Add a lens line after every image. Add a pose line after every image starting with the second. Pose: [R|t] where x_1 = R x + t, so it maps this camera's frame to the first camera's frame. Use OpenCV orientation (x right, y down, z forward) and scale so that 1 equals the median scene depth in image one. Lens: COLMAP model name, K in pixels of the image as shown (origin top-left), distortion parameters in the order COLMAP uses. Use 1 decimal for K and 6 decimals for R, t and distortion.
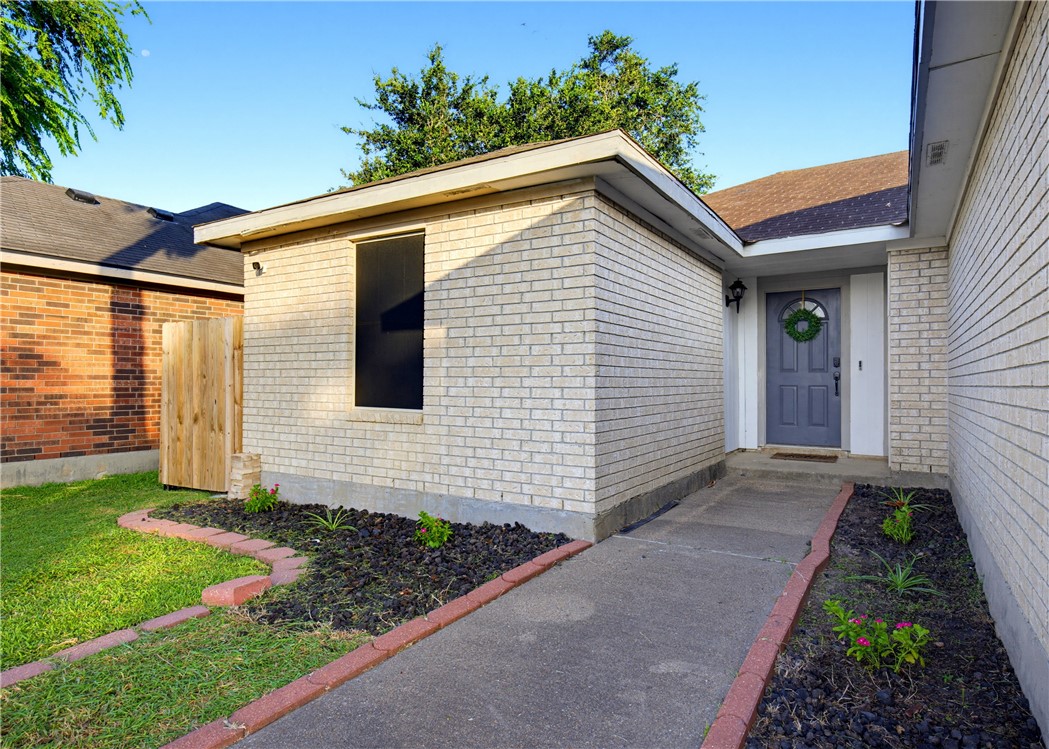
lens RADIAL K [[619.9, 0, 493.0], [0, 619.9, 368.8], [0, 0, 1]] dist [0.004137, 0.000259]
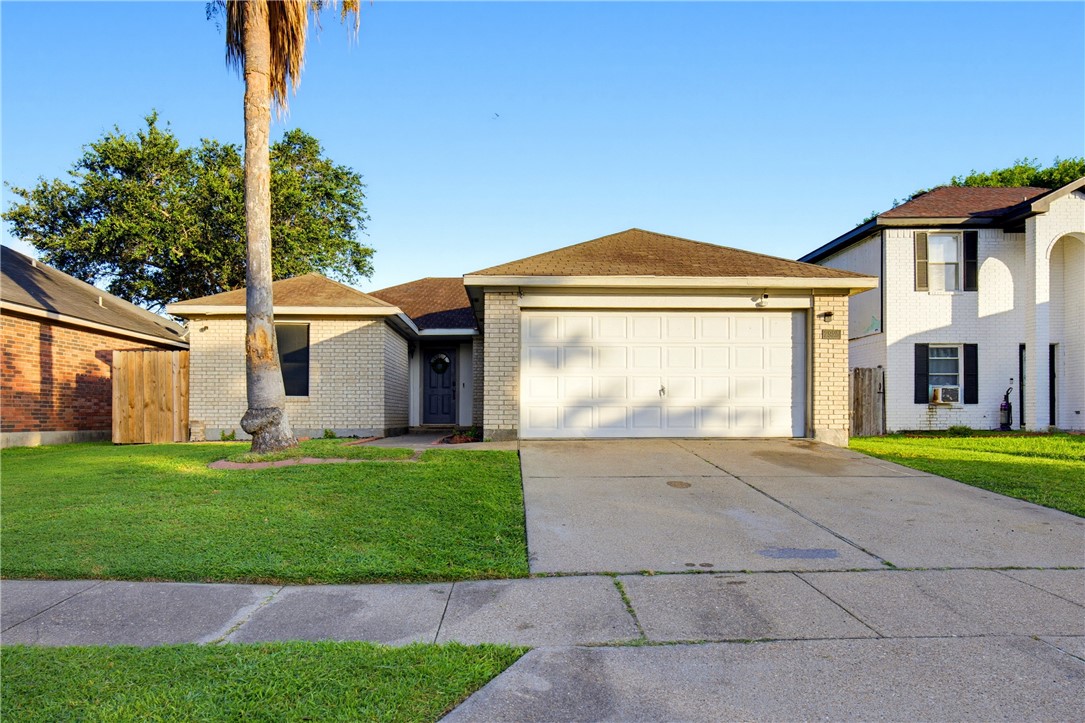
lens RADIAL K [[715.5, 0, 541.3], [0, 715.5, 407.1], [0, 0, 1]] dist [0.007769, 0.003034]
pose [[0.806870, 0.004305, 0.590713, -0.809196], [-0.008586, 0.999953, 0.004440, 0.068872], [-0.590666, -0.008654, 0.806870, -1.430930]]
